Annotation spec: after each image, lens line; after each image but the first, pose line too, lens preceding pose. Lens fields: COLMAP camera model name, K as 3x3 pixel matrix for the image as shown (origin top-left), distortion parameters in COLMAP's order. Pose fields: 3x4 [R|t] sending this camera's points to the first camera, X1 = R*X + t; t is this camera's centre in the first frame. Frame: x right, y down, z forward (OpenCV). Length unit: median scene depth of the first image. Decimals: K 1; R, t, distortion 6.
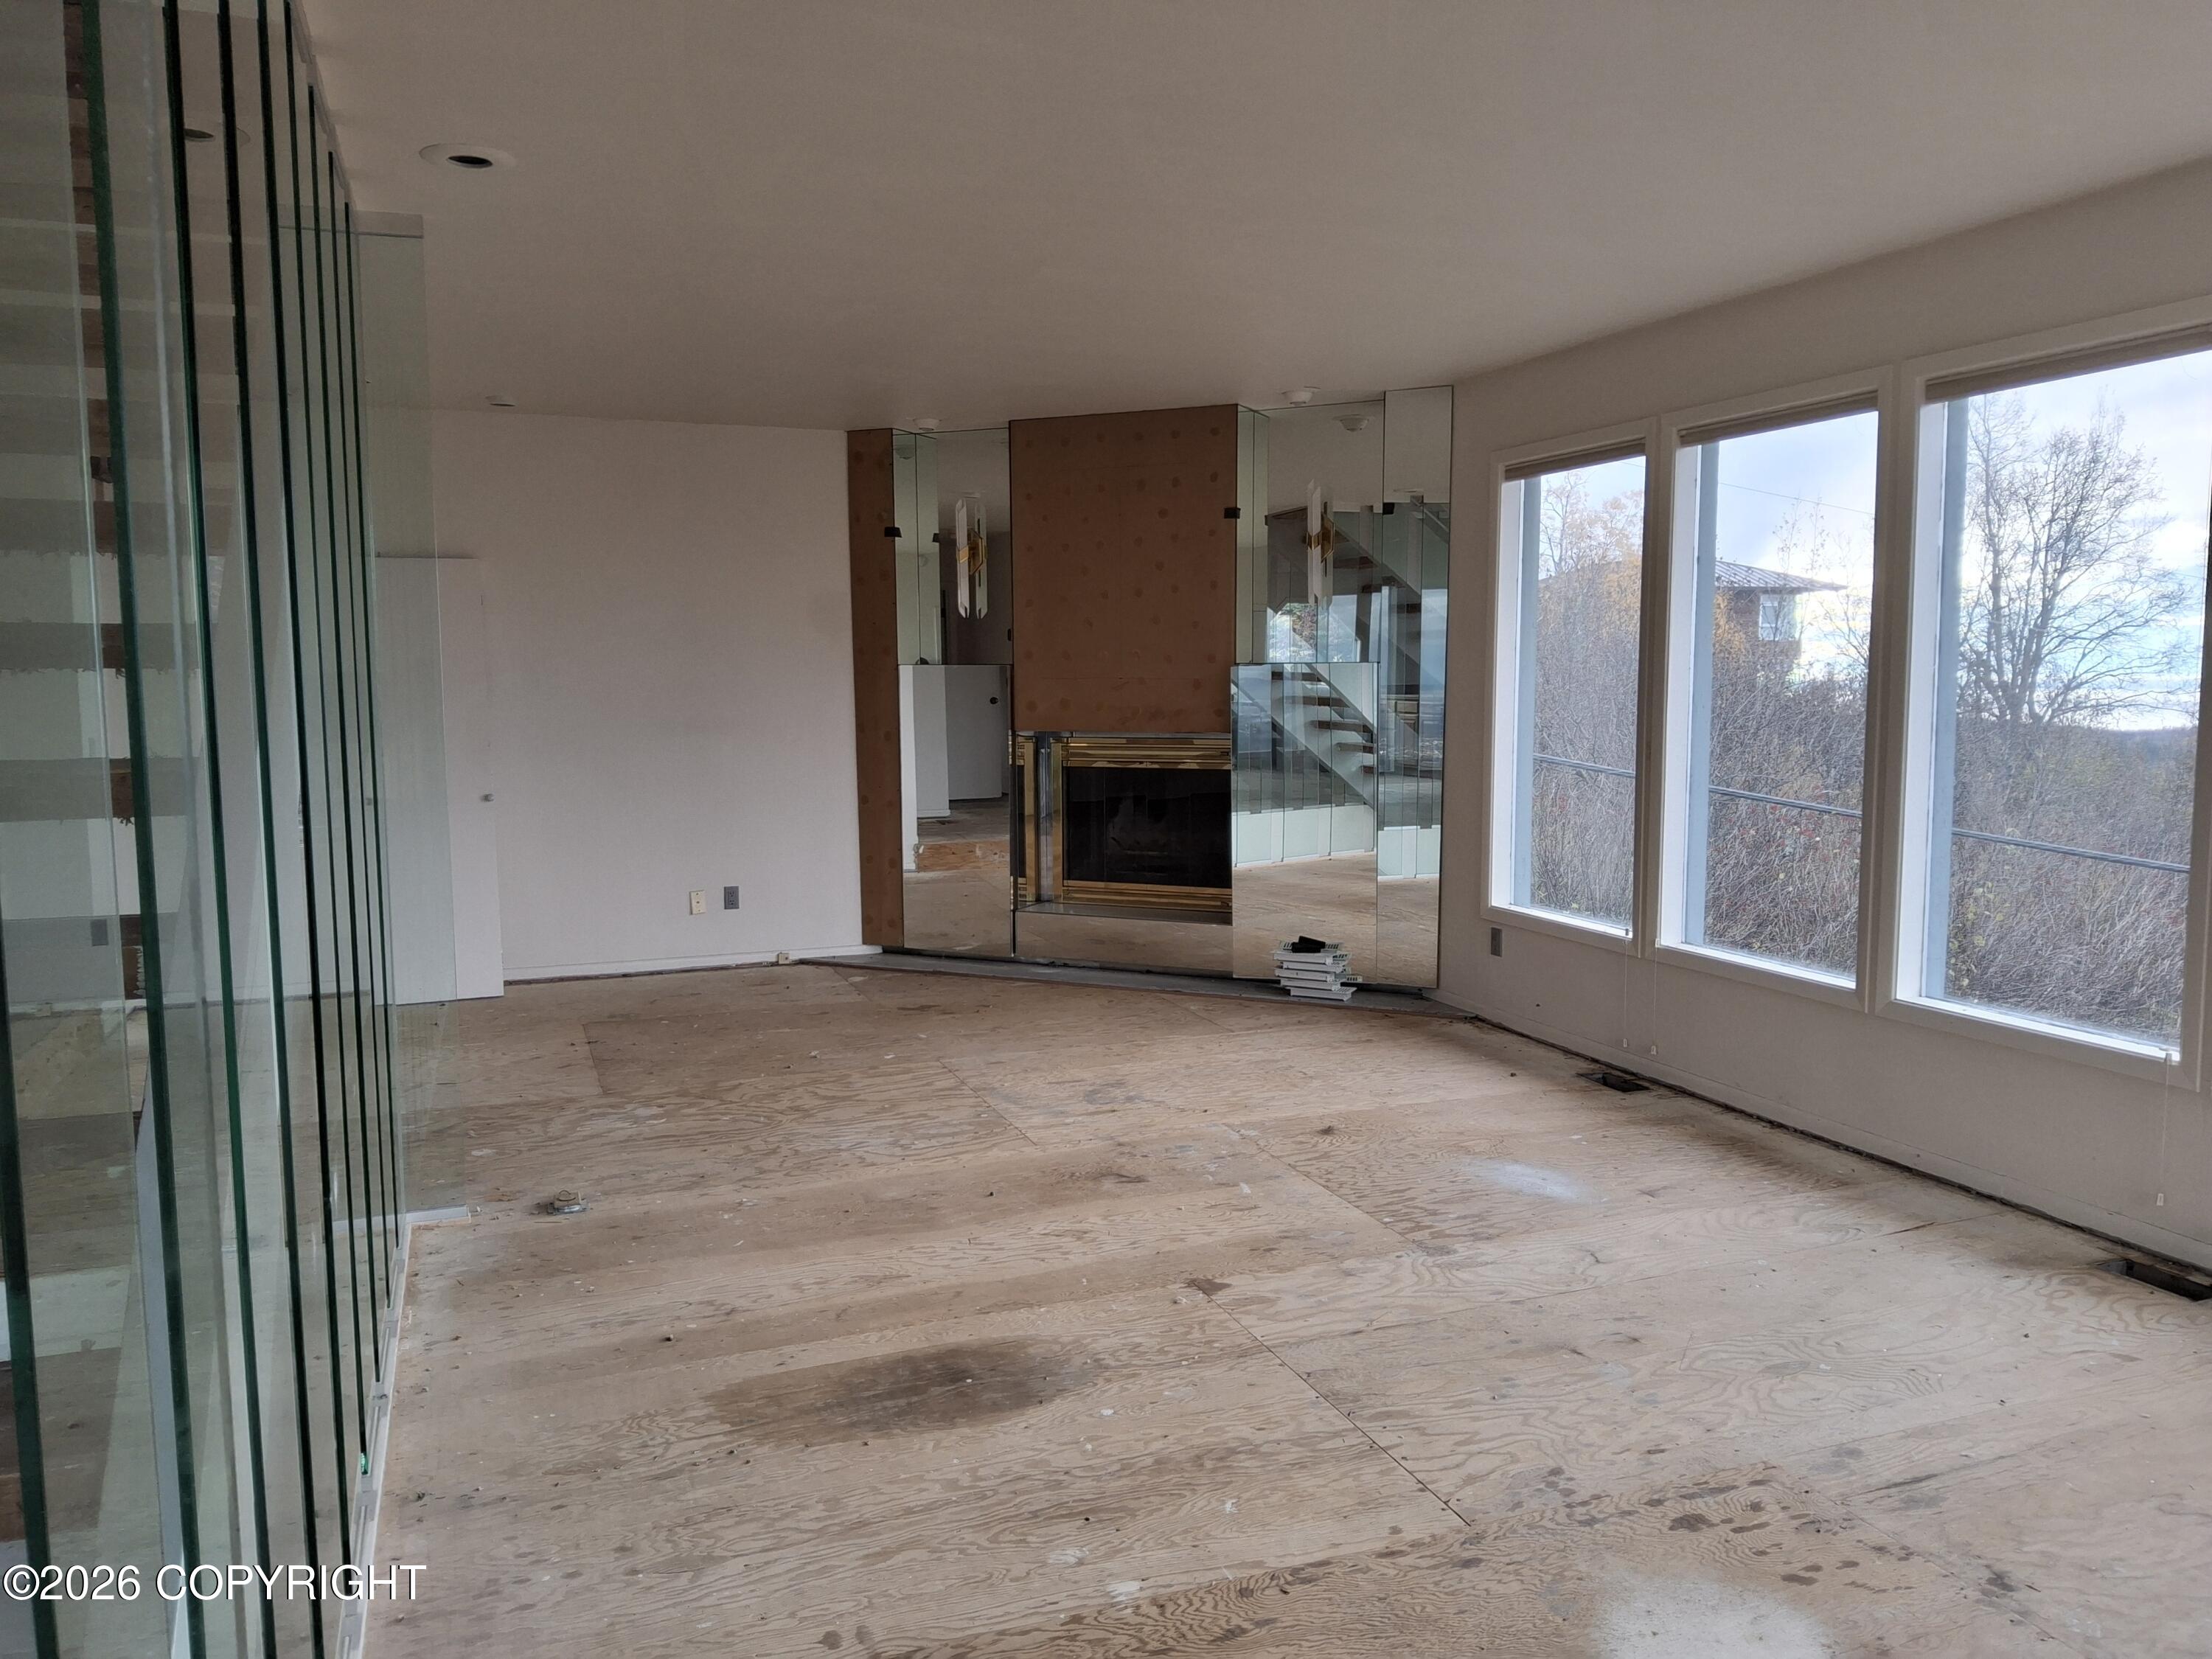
lens RADIAL K [[1641.4, 0, 1117.7], [0, 1641.4, 826.1], [0, 0, 1]] dist [0.028420, -0.065214]
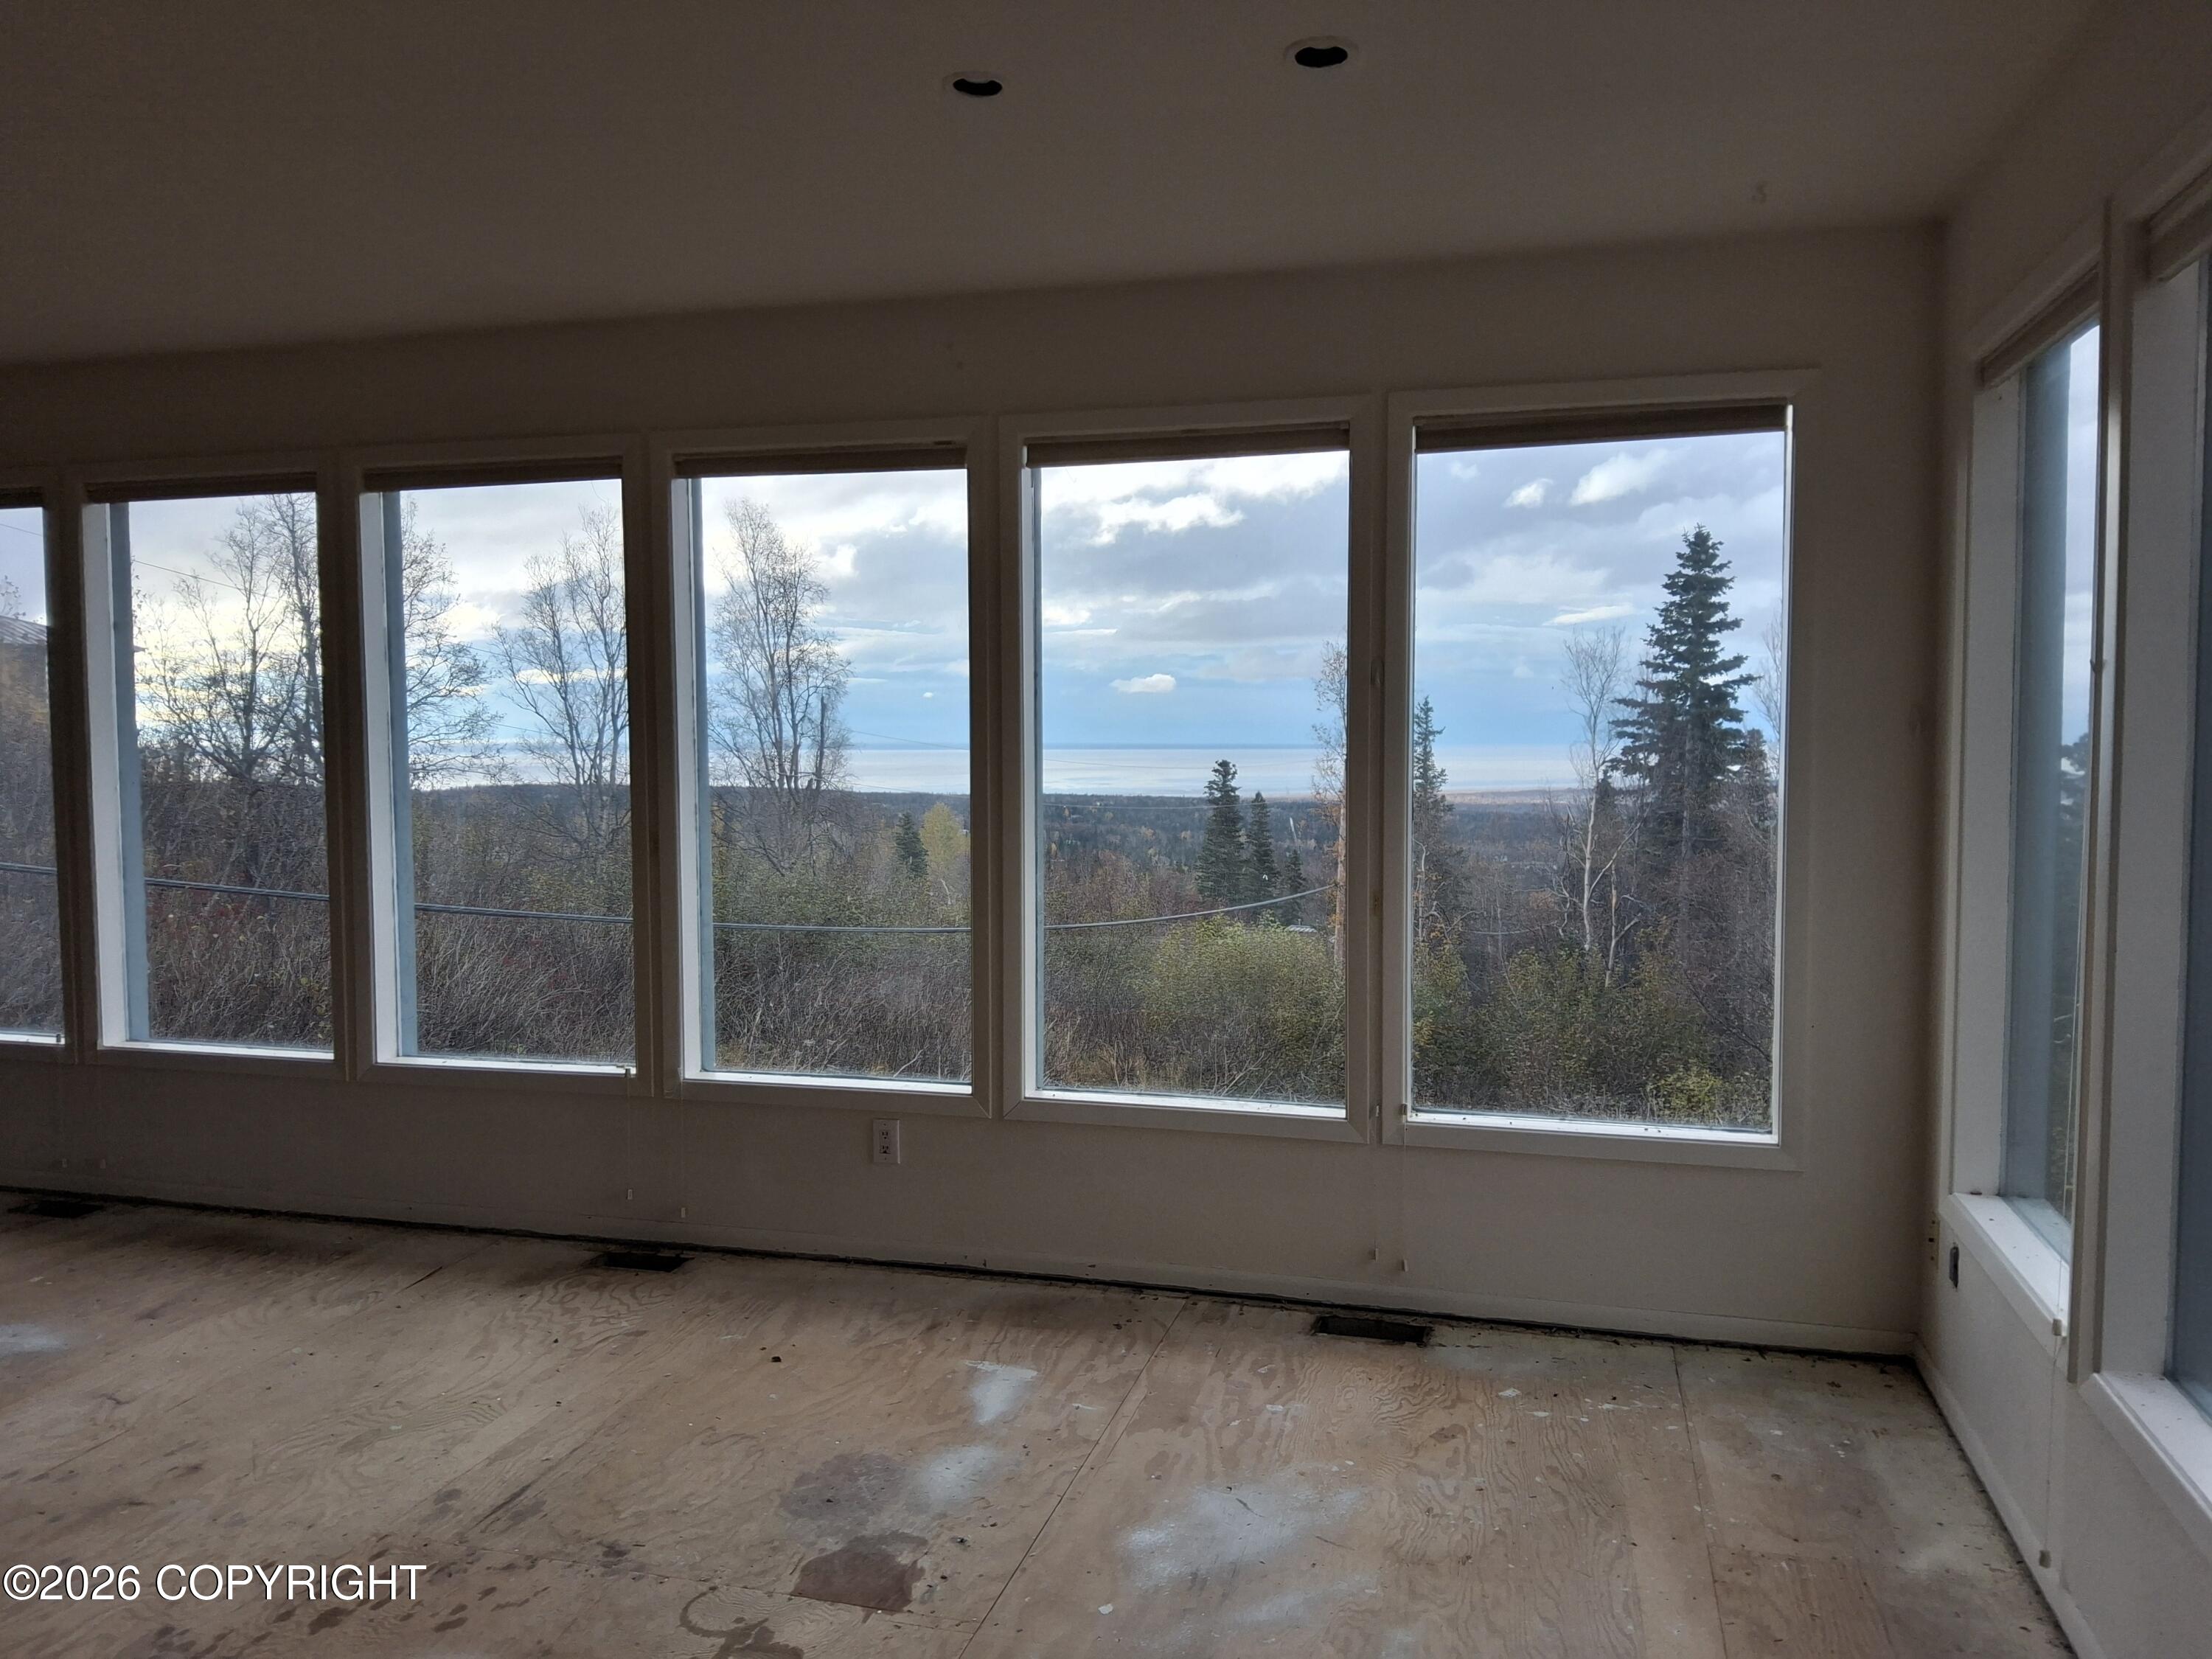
lens RADIAL K [[1641.4, 0, 1118.3], [0, 1641.4, 839.1], [0, 0, 1]] dist [0.028420, -0.065214]
pose [[0.577183, -0.050849, 0.815030, -0.110594], [0.075955, 0.997076, 0.008417, -0.010224], [-0.813075, 0.057048, 0.579357, 0.015412]]
